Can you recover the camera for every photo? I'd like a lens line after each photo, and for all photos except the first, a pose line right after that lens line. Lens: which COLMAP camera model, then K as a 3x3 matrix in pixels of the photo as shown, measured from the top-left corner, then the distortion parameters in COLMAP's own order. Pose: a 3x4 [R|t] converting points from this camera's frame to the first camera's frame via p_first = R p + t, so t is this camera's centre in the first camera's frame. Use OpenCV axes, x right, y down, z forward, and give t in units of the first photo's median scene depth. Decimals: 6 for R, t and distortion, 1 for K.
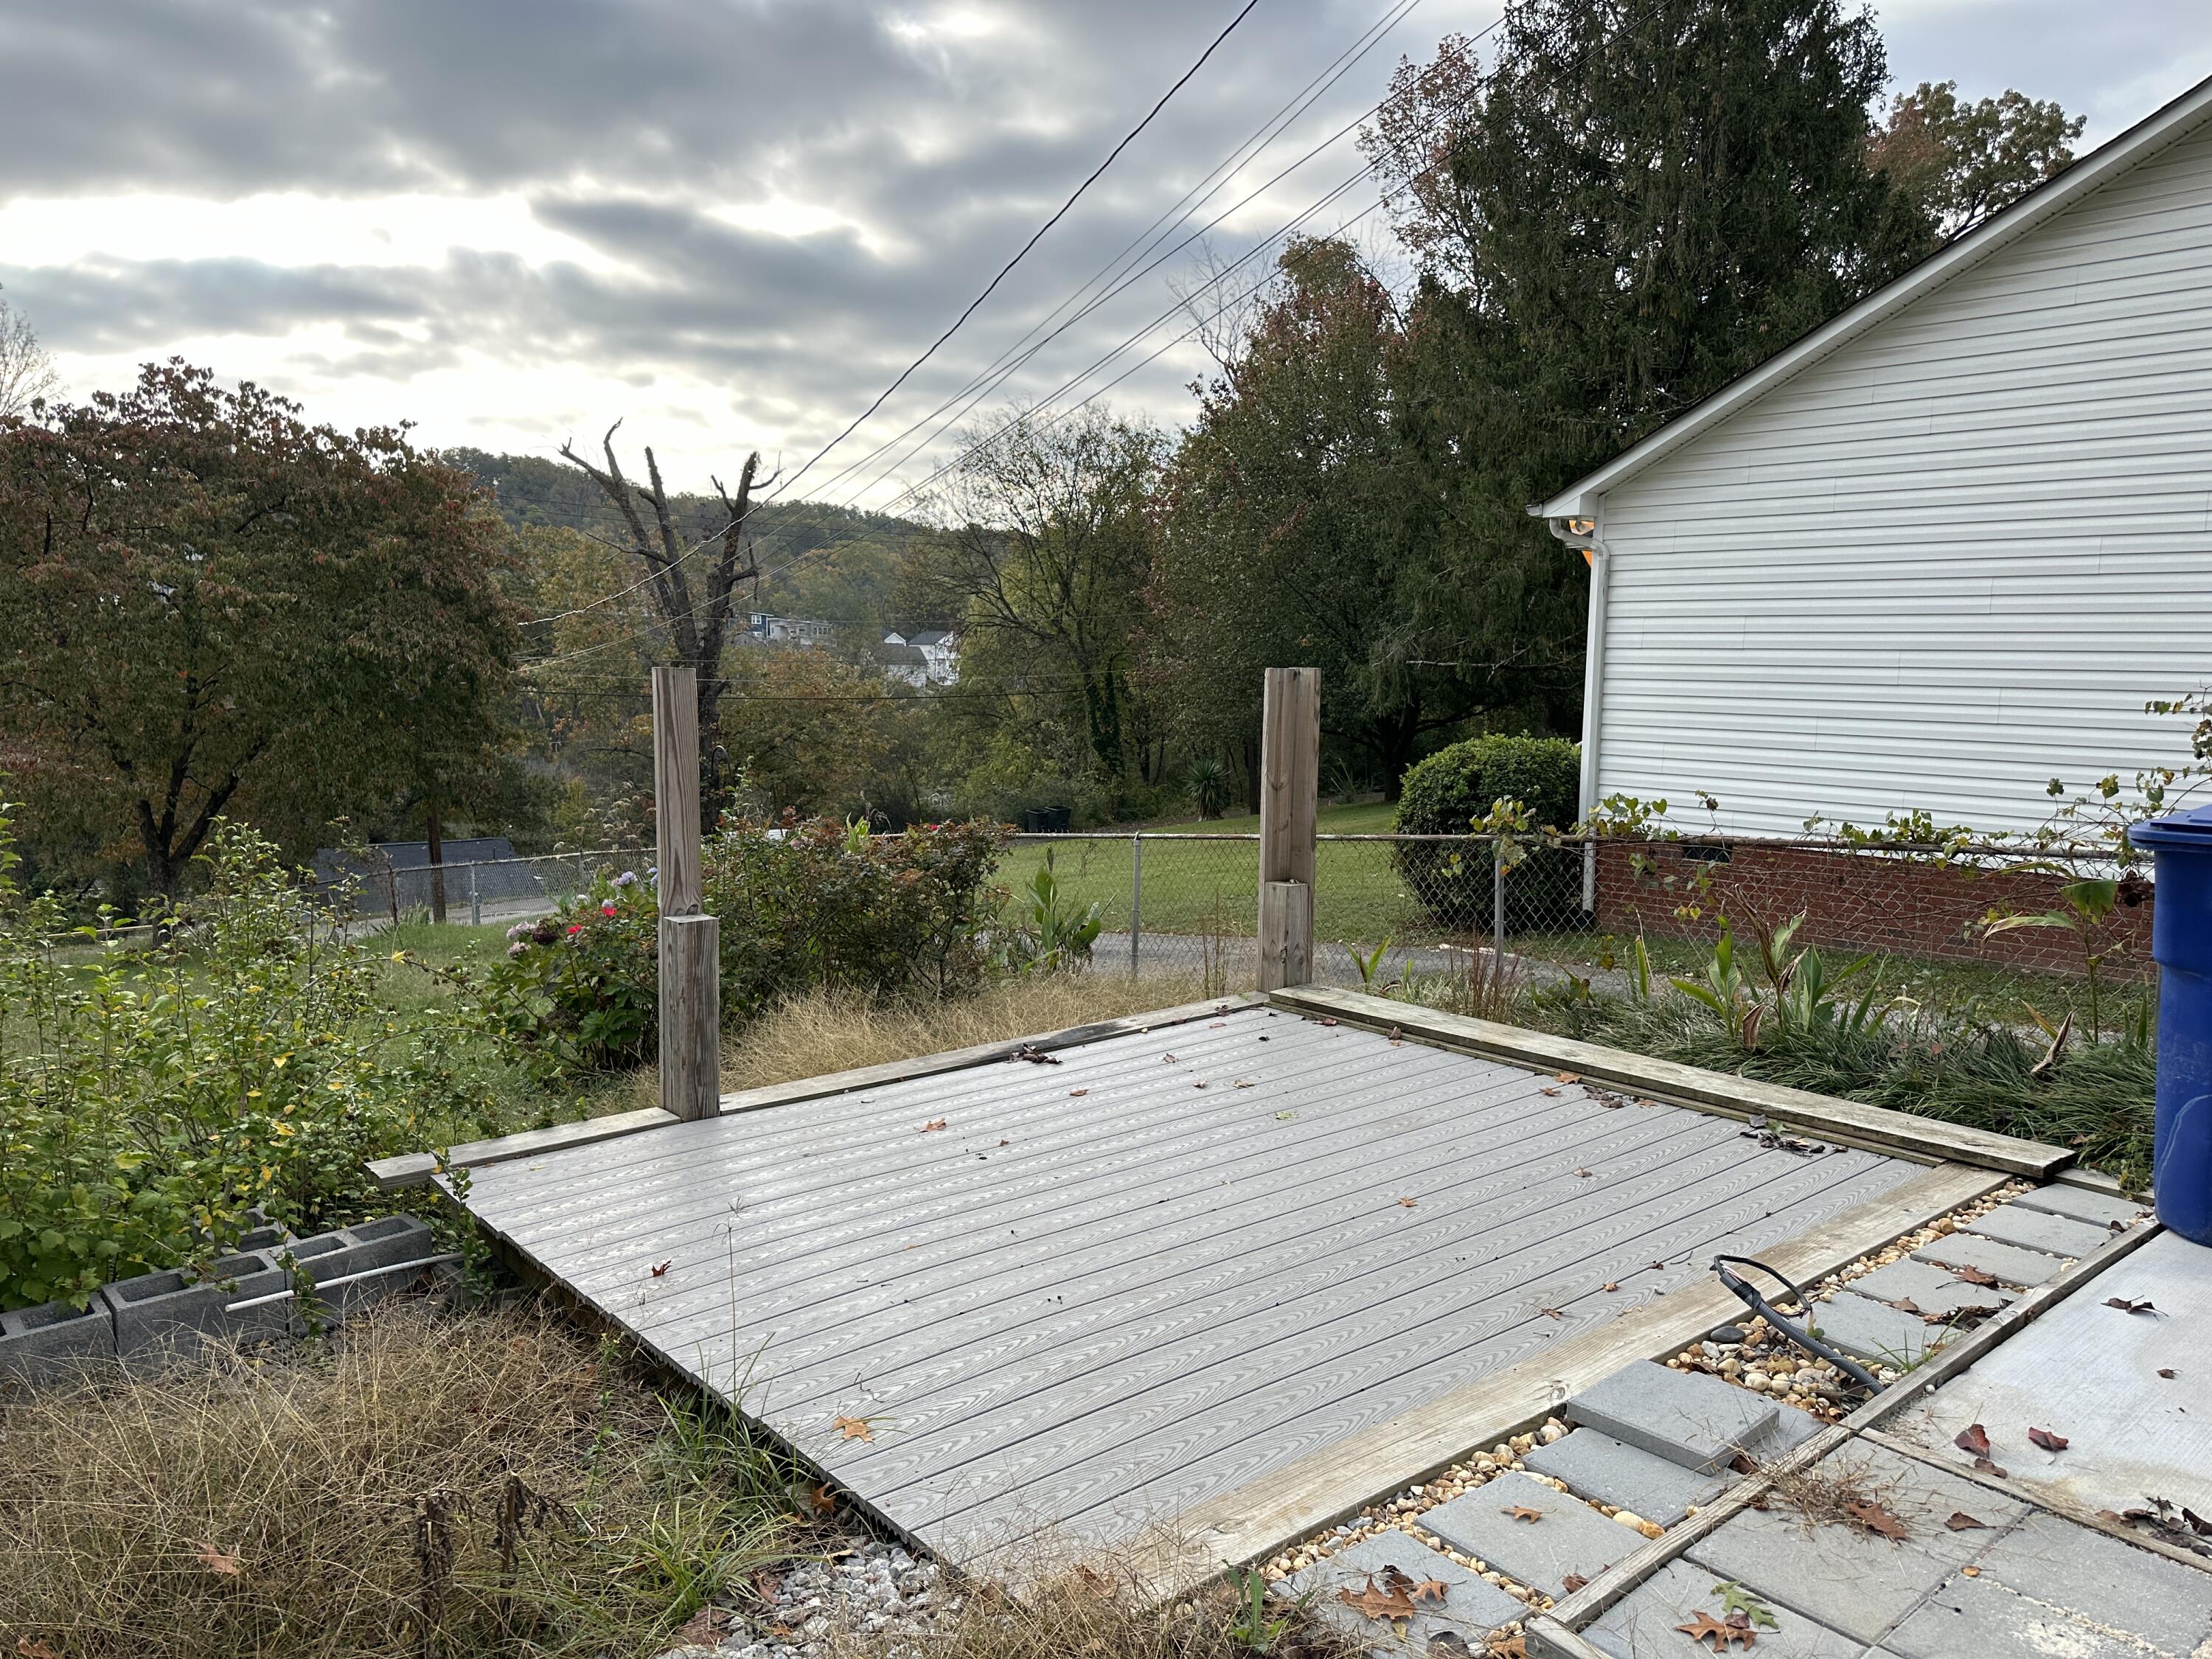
lens RADIAL K [[1633.5, 0, 1070.5], [0, 1633.5, 798.8], [0, 0, 1]] dist [0.142522, -0.209625]
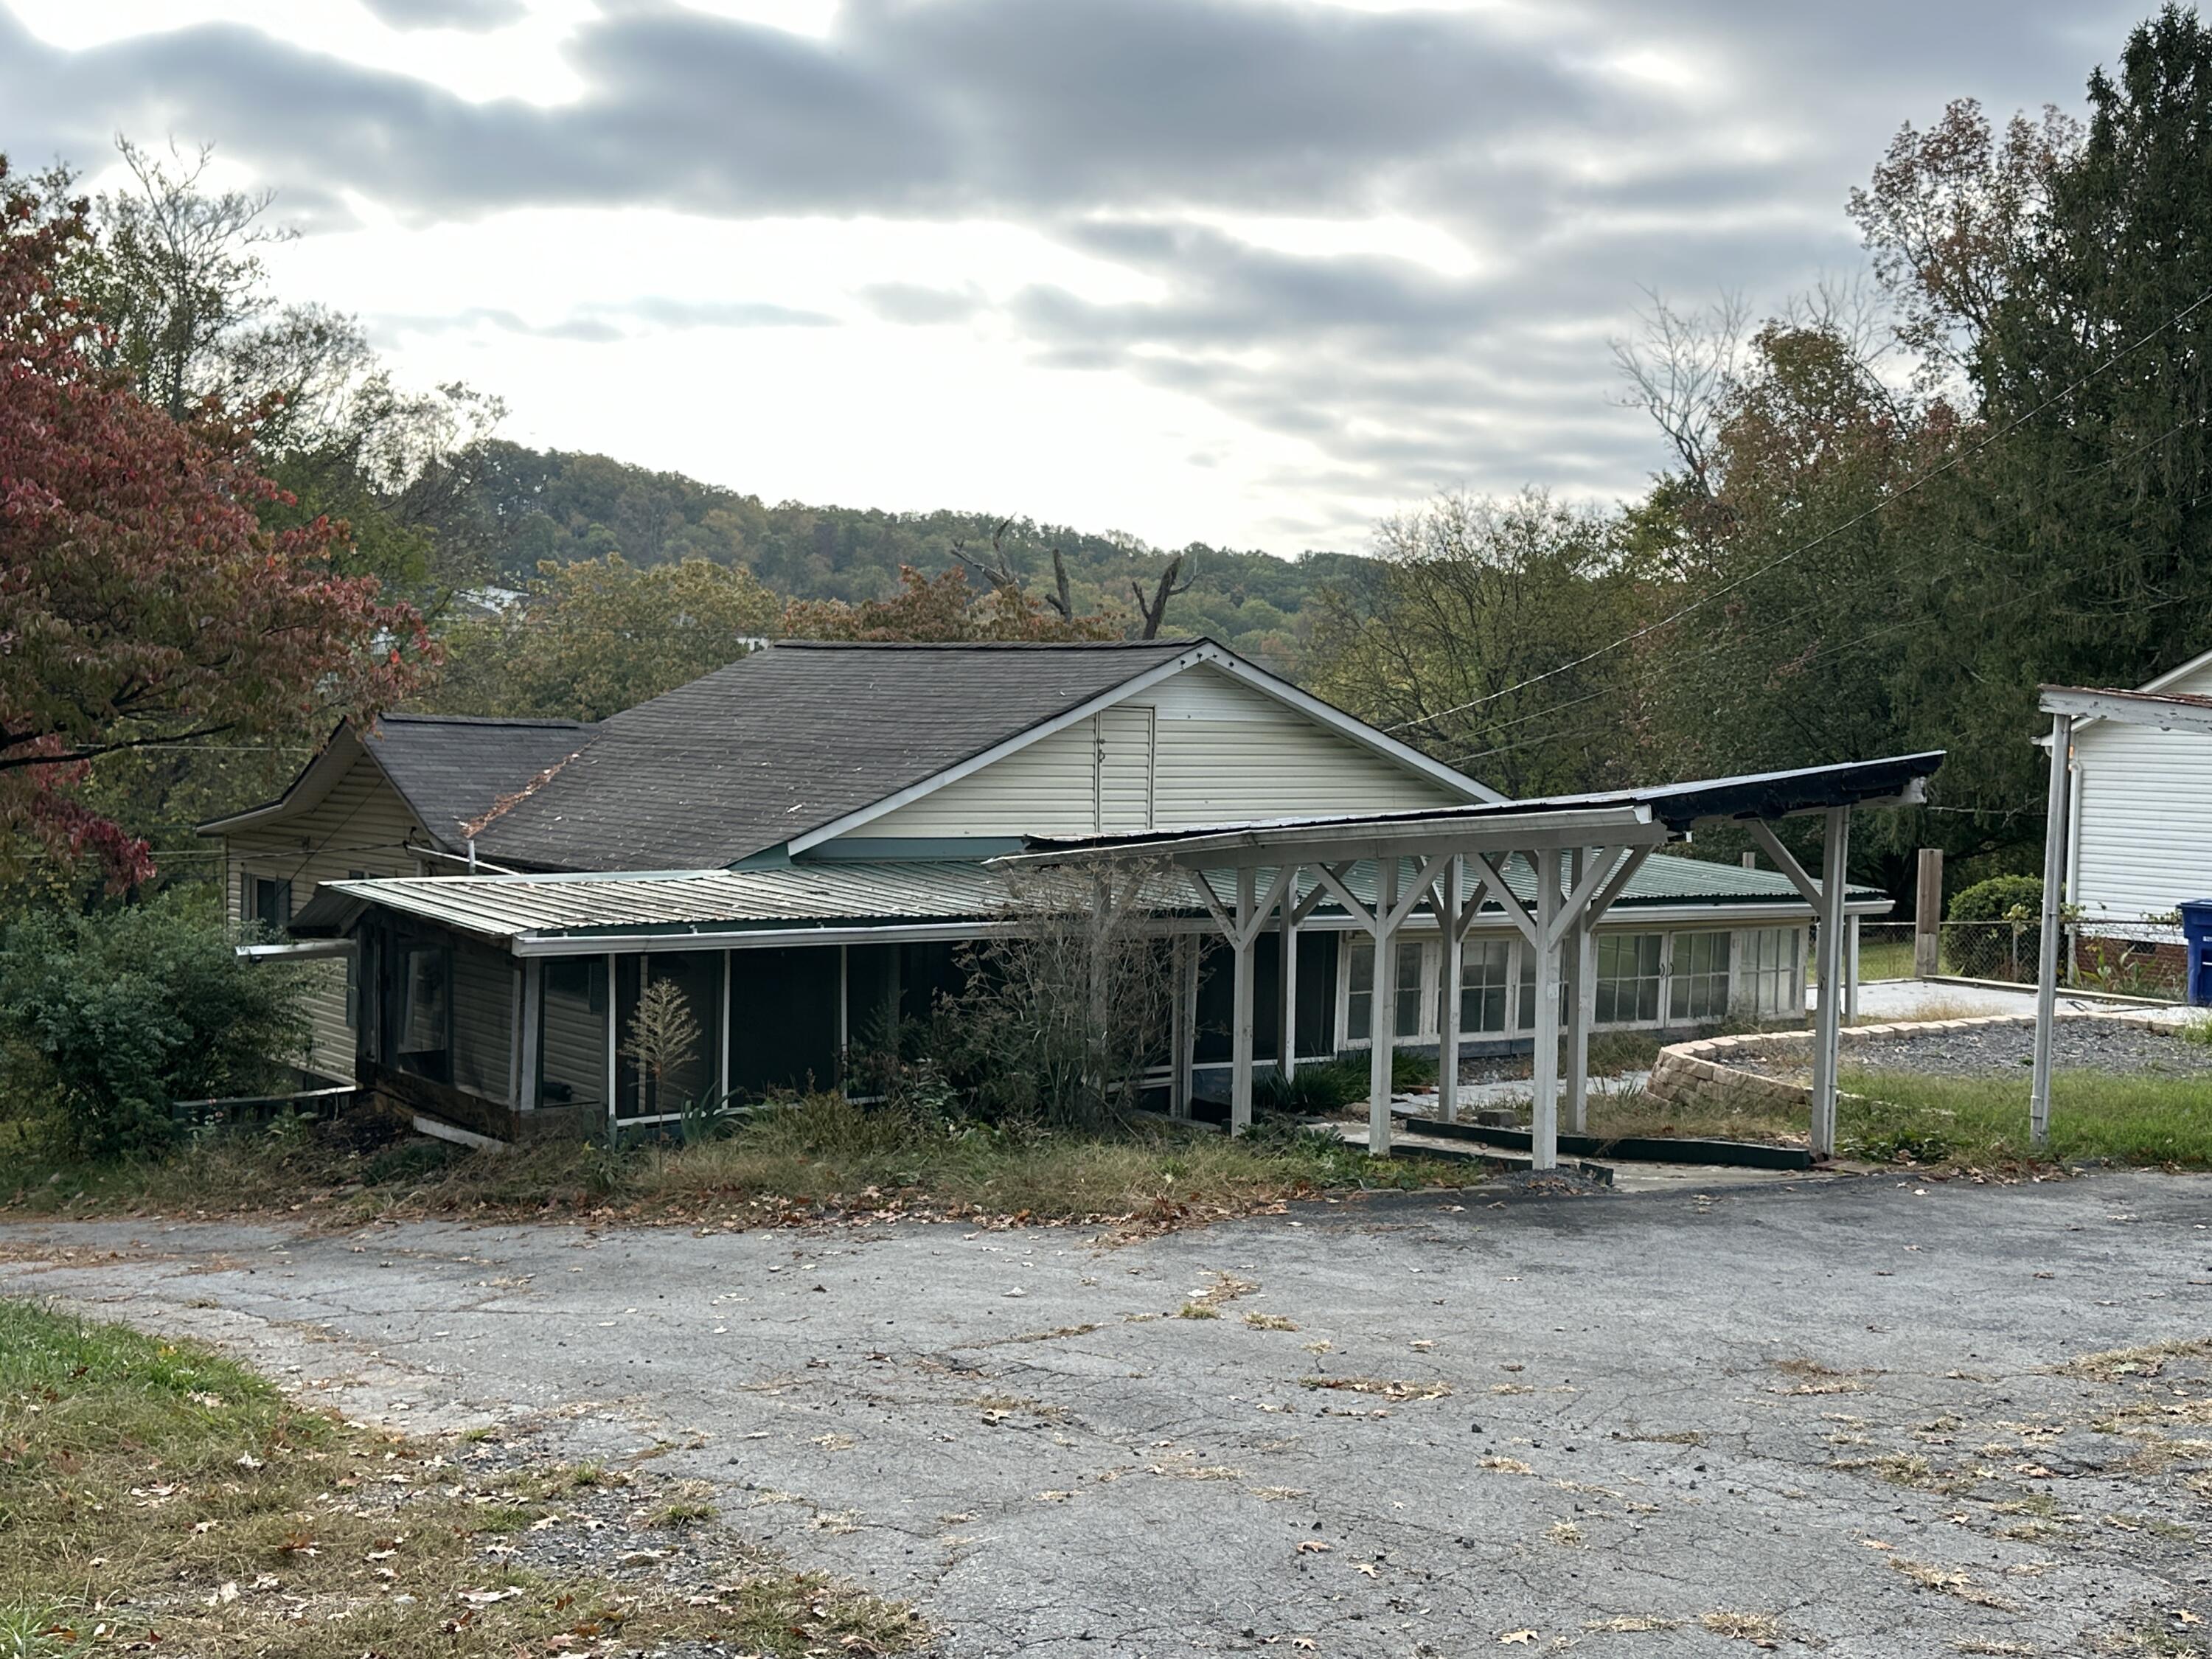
lens RADIAL K [[2563.4, 0, 1121.2], [0, 2563.4, 842.2], [0, 0, 1]] dist [0.287534, -0.765857]
pose [[0.997245, 0.016116, -0.072403, -0.243981], [-0.019343, 0.998840, -0.044087, 0.033525], [0.071609, 0.045366, 0.996401, -0.928415]]
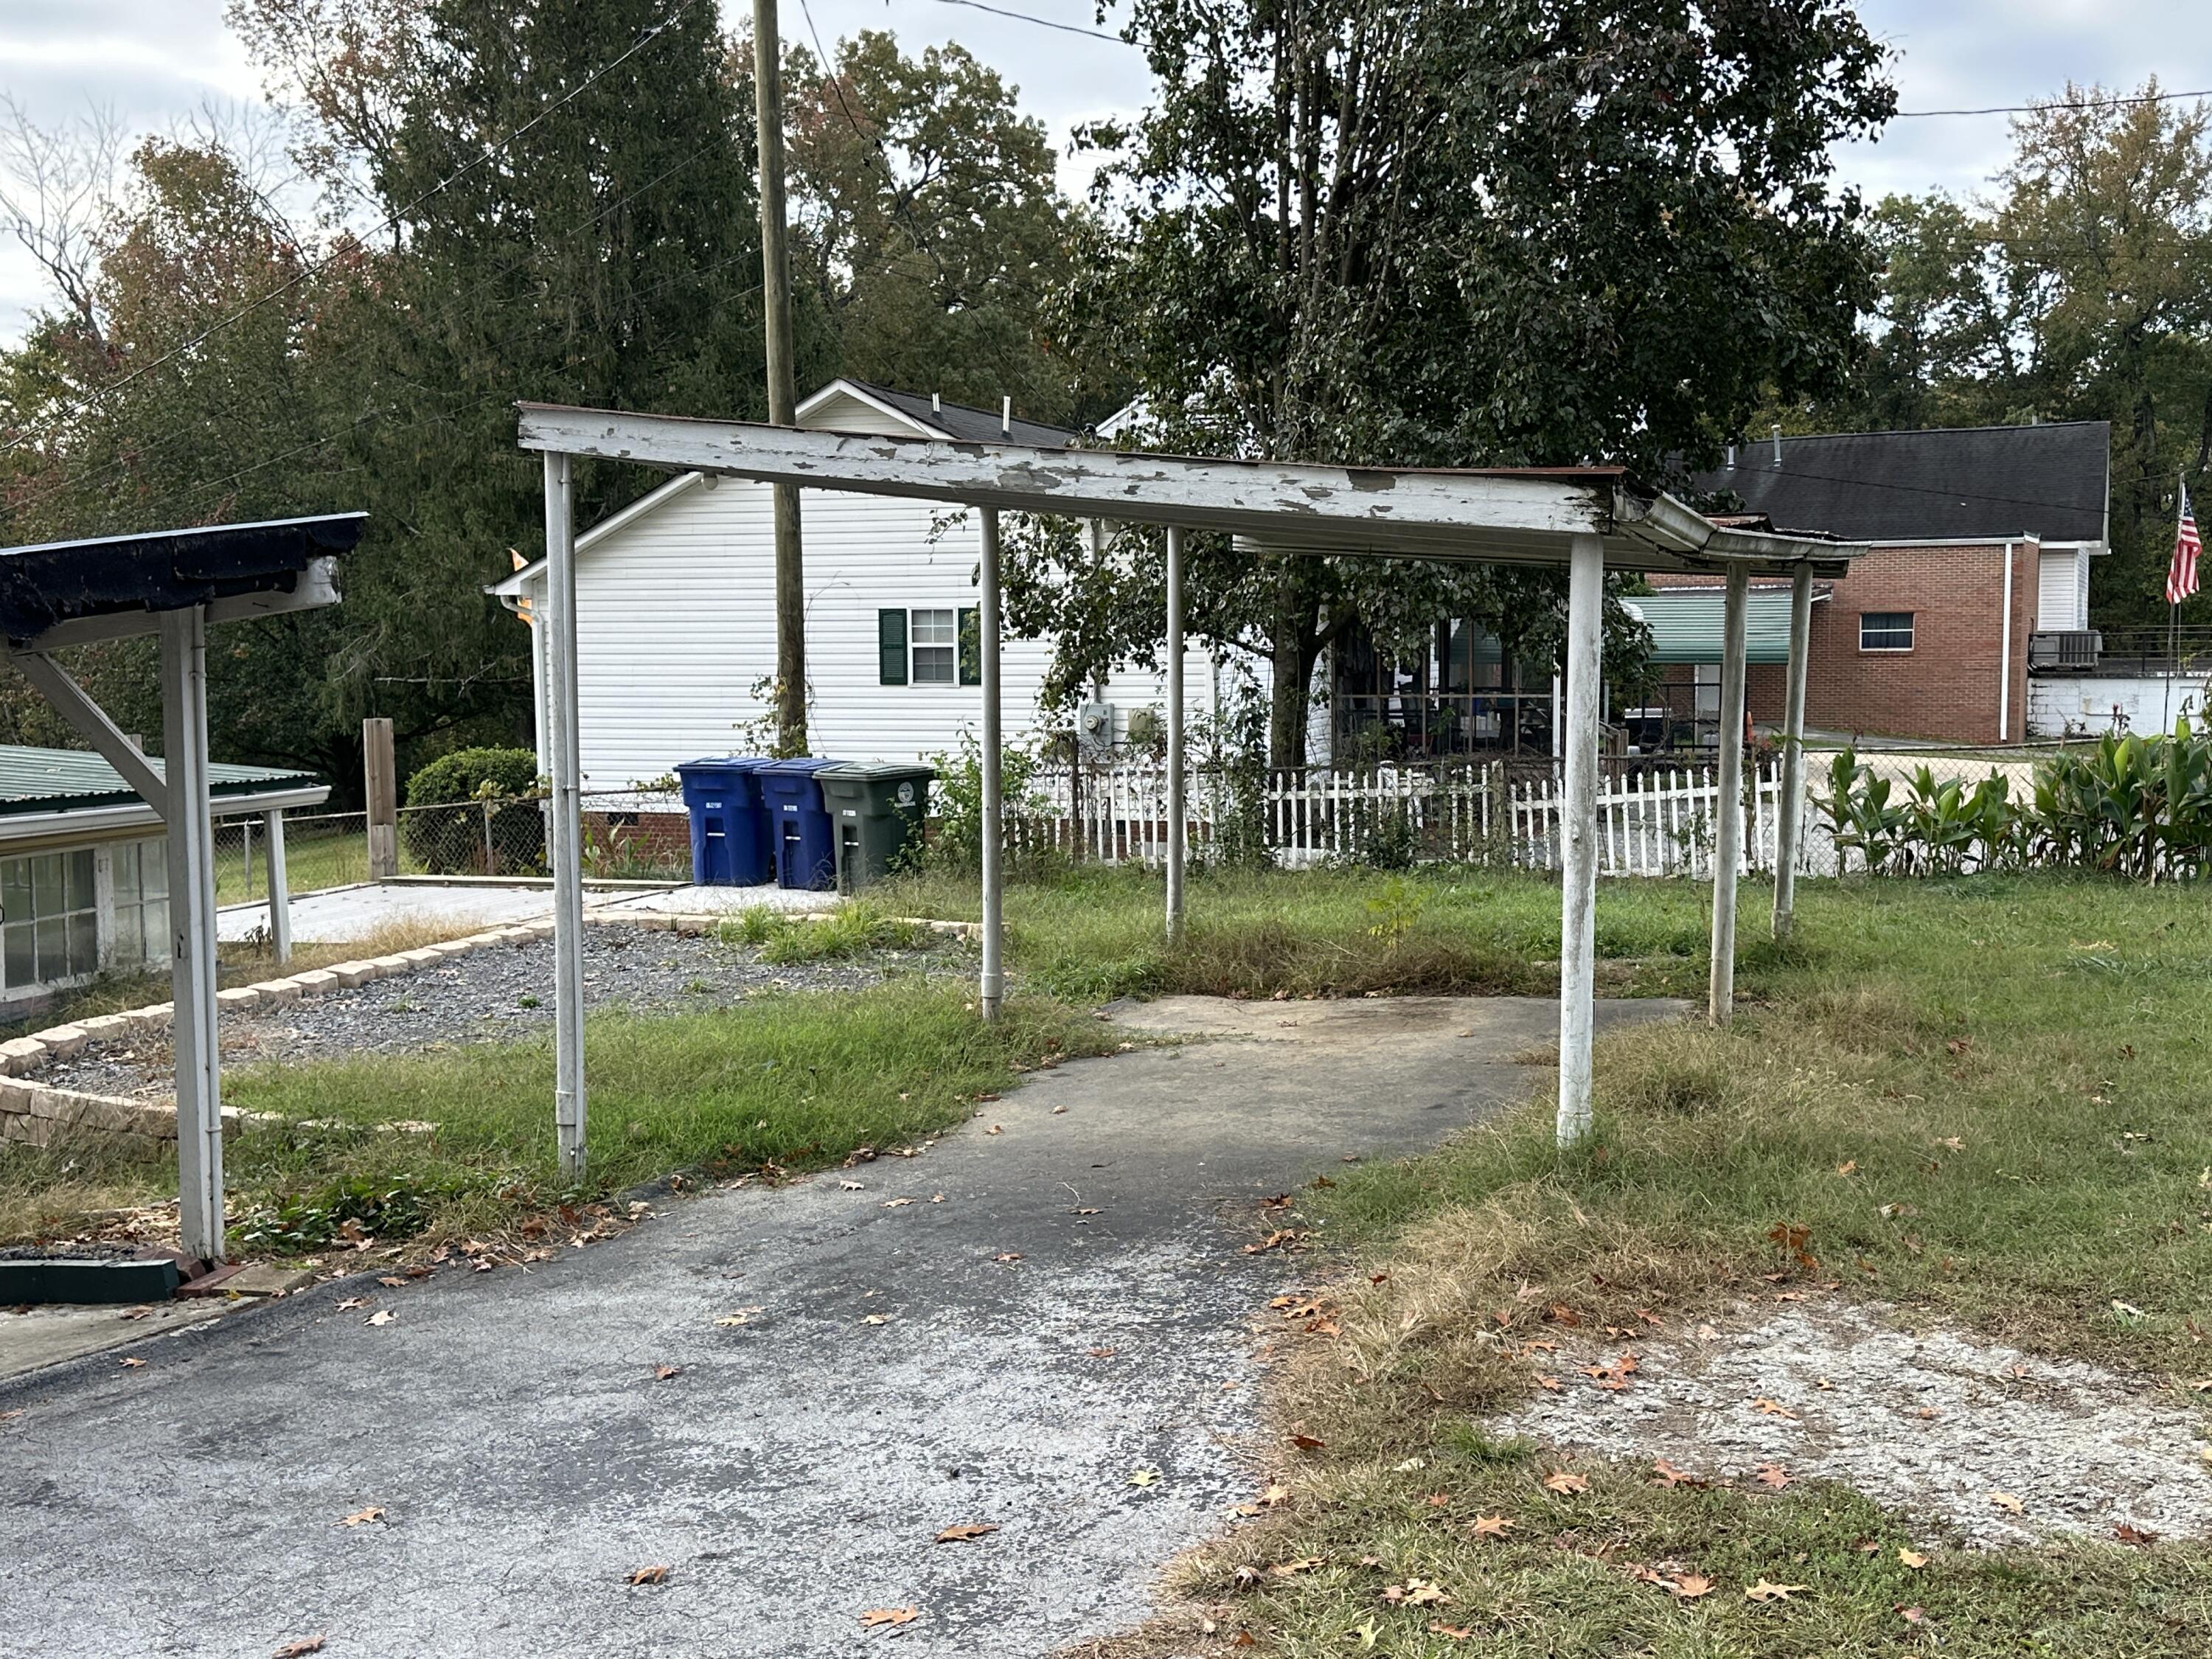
lens RADIAL K [[2563.4, 0, 1121.2], [0, 2563.4, 842.2], [0, 0, 1]] dist [0.287534, -0.765857]
pose [[0.875718, -0.066668, 0.478197, -0.183214], [0.068411, 0.997562, 0.013795, 0.027208], [-0.477951, 0.020634, 0.878144, -0.678870]]
